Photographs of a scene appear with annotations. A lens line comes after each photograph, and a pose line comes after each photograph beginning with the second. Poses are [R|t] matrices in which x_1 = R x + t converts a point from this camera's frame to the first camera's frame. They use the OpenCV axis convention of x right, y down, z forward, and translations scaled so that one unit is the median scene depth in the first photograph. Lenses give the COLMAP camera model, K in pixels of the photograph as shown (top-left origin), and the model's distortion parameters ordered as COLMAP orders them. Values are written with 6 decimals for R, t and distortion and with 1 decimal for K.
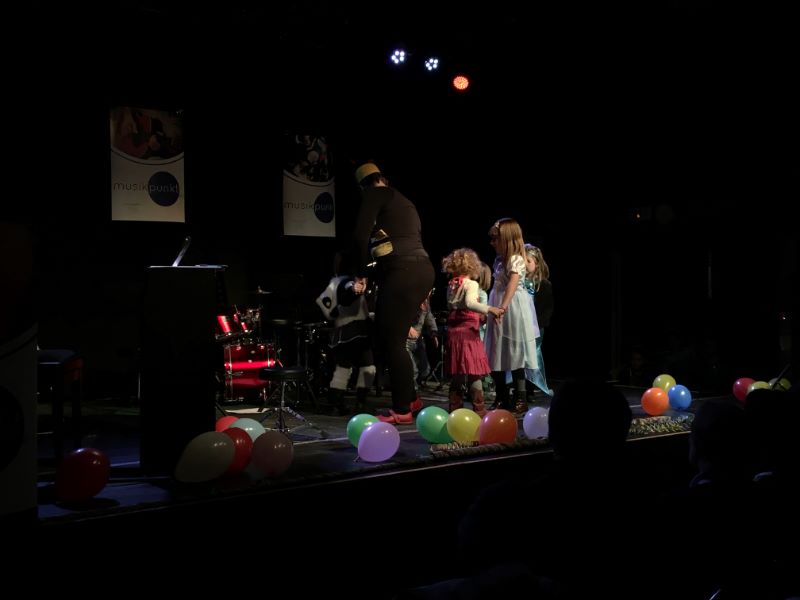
lens RADIAL K [[1027.9, 0, 403.1], [0, 1027.9, 295.1], [0, 0, 1]] dist [0.116156, 0.000000]
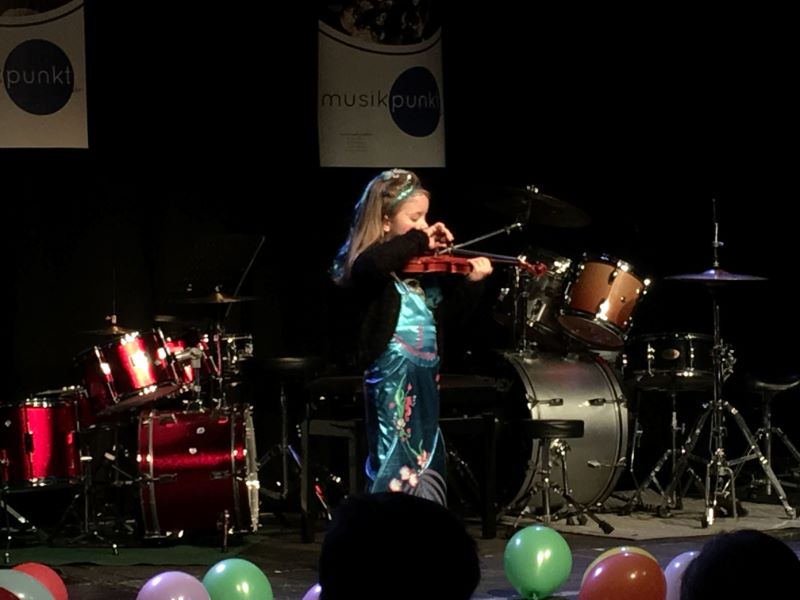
lens RADIAL K [[2529.6, 0, 384.2], [0, 2529.6, 304.6], [0, 0, 1]] dist [0.092253, 0.000000]
pose [[0.980059, -0.017816, -0.197905, 0.140171], [0.018973, 0.999812, 0.003951, -0.003140], [0.197797, -0.007627, 0.980213, -0.073664]]
